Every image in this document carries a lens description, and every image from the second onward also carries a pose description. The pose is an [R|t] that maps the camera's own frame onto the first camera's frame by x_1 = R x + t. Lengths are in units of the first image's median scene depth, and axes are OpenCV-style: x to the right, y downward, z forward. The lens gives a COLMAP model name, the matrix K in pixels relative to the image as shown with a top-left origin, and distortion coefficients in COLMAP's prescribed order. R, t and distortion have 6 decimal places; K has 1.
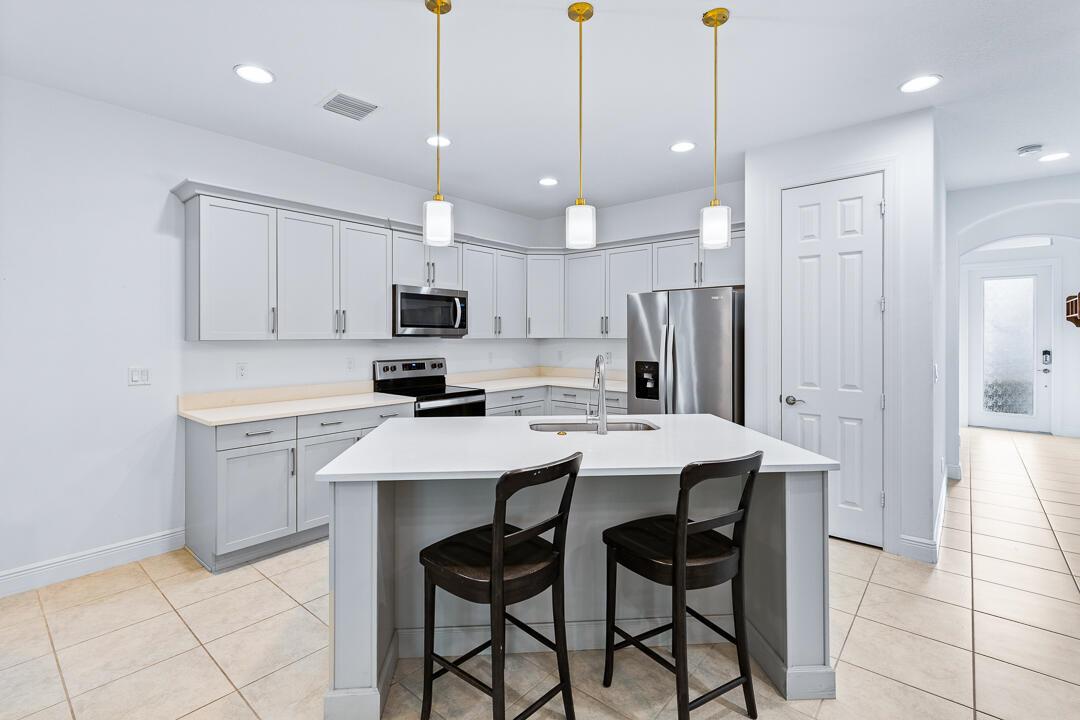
lens RADIAL K [[493.0, 0, 539.4], [0, 493.0, 336.1], [0, 0, 1]] dist [0.001034, 0.000115]
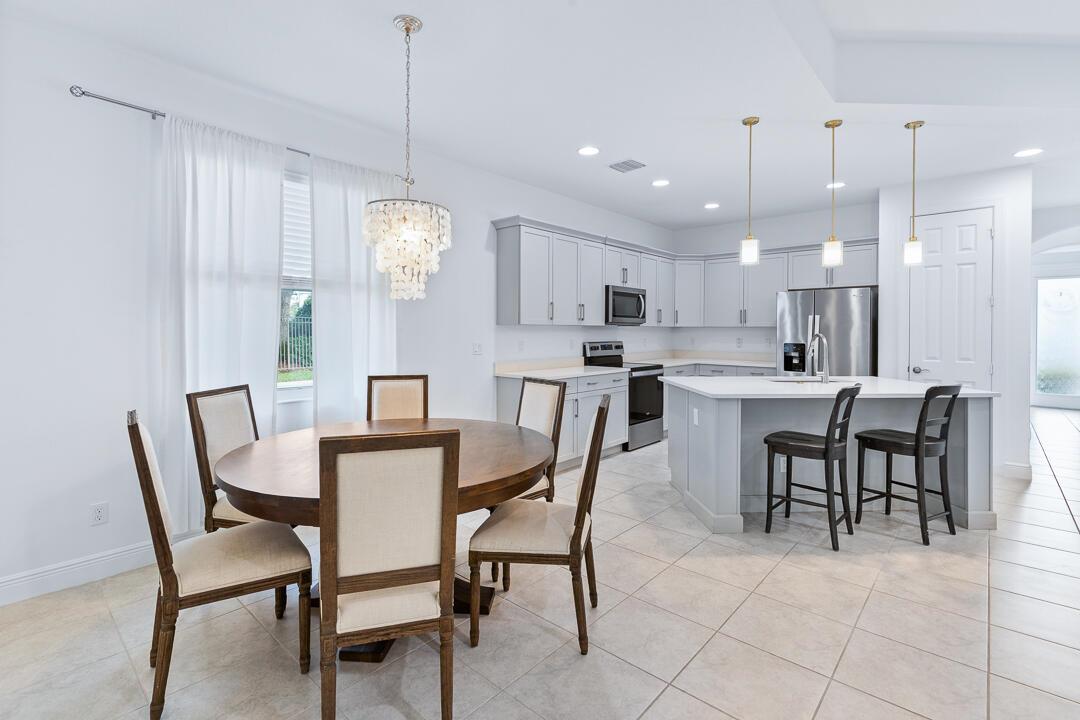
lens RADIAL K [[496.5, 0, 536.8], [0, 496.5, 334.5], [0, 0, 1]] dist [-0.001501, -0.000451]
pose [[0.999698, 0.003591, -0.024311, -0.432325], [-0.003448, 0.999976, 0.005935, 0.021864], [0.024332, -0.005849, 0.999687, -0.342956]]
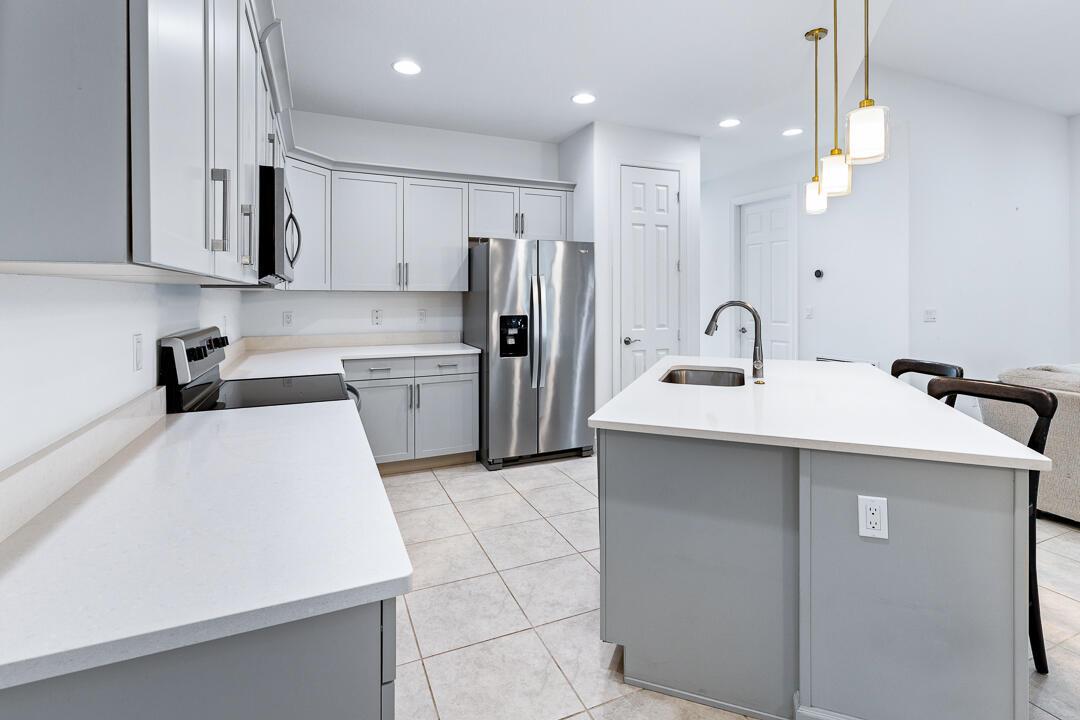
lens RADIAL K [[503.7, 0, 541.9], [0, 503.7, 297.7], [0, 0, 1]] dist [-0.000802, -0.000123]
pose [[0.432179, -0.002157, 0.901785, -0.575896], [0.006336, 0.999980, -0.000645, 0.019735], [-0.901766, 0.005992, 0.432184, 0.544025]]
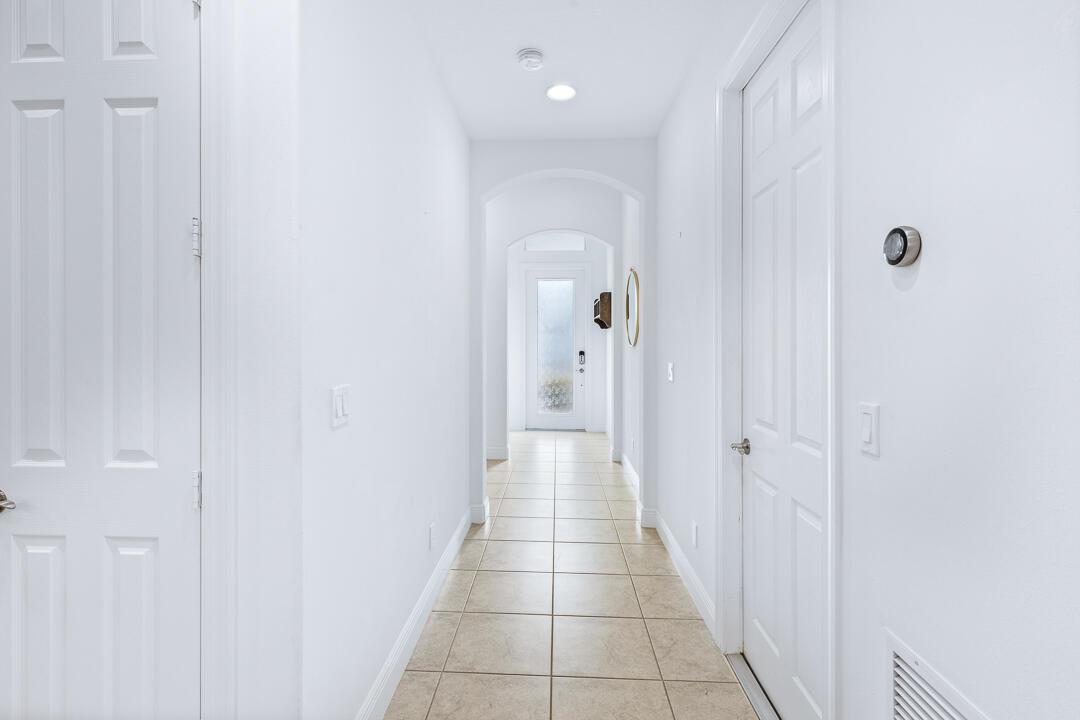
lens RADIAL K [[493.0, 0, 539.4], [0, 493.0, 336.1], [0, 0, 1]] dist [0.001034, 0.000115]
pose [[0.779964, 0.005235, 0.625803, 0.492980], [0.000294, 0.999962, -0.008731, 0.011517], [-0.625824, 0.006993, 0.779933, 0.393661]]
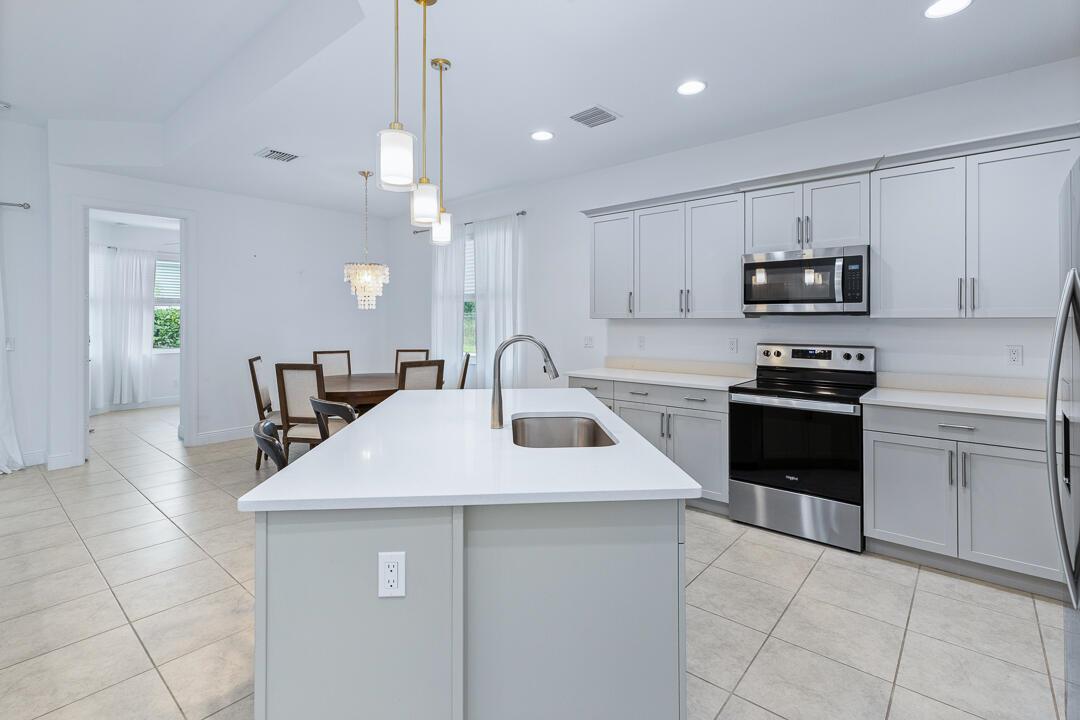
lens RADIAL K [[503.9, 0, 542.5], [0, 503.9, 316.1], [0, 0, 1]] dist [-0.001027, -0.000281]
pose [[0.002596, -0.005071, -0.999984, 0.559652], [-0.001449, 0.999986, -0.005075, 0.007188], [0.999996, 0.001462, 0.002589, 0.615491]]
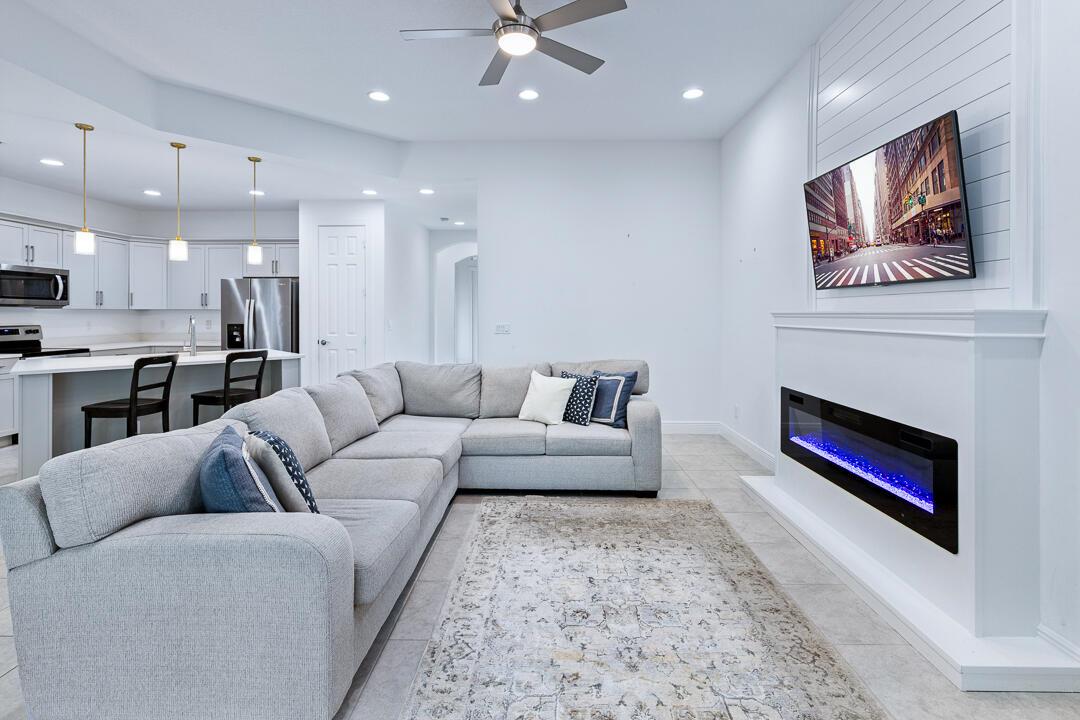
lens RADIAL K [[498.1, 0, 542.6], [0, 498.1, 314.7], [0, 0, 1]] dist [0.000667, -0.000136]
pose [[0.764695, -0.001410, 0.644390, -0.046641], [0.001659, 0.999999, 0.000220, 0.023674], [-0.644390, 0.000901, 0.764697, -0.768201]]
